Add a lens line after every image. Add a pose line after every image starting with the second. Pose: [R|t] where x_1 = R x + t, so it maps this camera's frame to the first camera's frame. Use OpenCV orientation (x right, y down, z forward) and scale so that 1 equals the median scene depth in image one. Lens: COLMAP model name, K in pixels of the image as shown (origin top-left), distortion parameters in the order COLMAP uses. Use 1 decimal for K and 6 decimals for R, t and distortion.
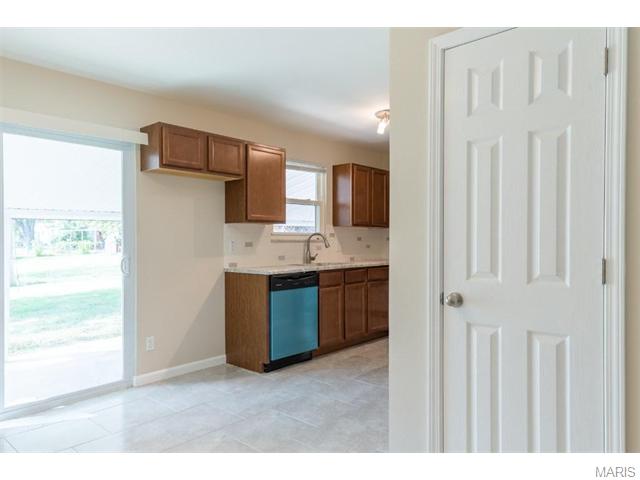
lens RADIAL K [[443.7, 0, 321.8], [0, 443.7, 242.6], [0, 0, 1]] dist [0.000959, -0.002203]
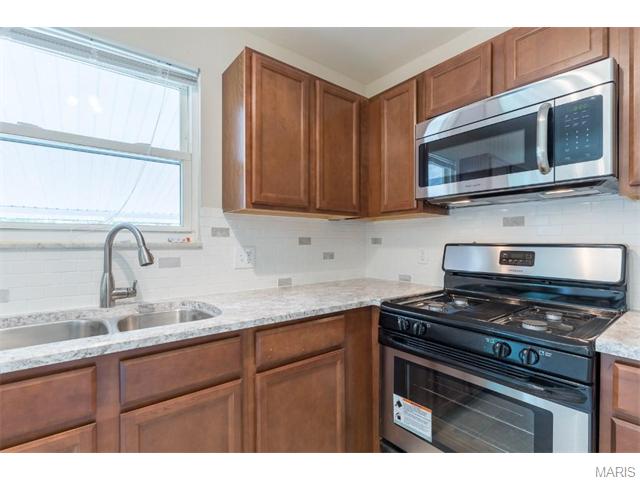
lens RADIAL K [[307.2, 0, 317.3], [0, 307.2, 243.3], [0, 0, 1]] dist [-0.012072, 0.003752]
pose [[0.982862, 0.000957, -0.184339, 0.192074], [-0.001239, 0.999998, -0.001416, -0.006218], [0.184337, 0.001620, 0.982862, 0.800577]]
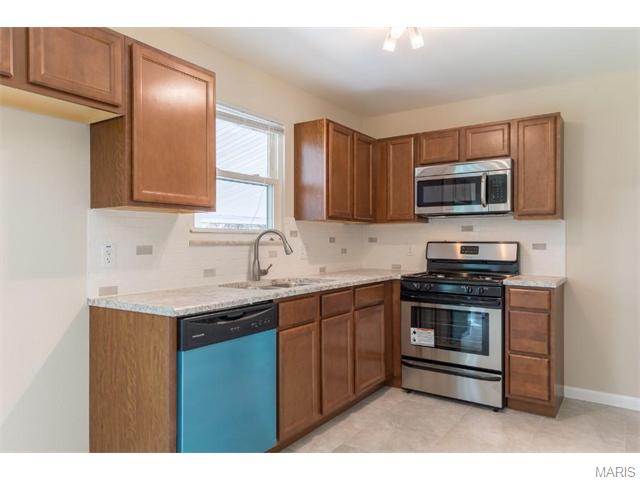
lens RADIAL K [[443.7, 0, 321.0], [0, 443.7, 241.9], [0, 0, 1]] dist [0.000959, -0.002203]
pose [[0.991624, 0.000253, 0.129158, -0.021930], [0.000181, 0.999994, -0.003354, -0.003570], [-0.129158, 0.003349, 0.991618, 0.409791]]
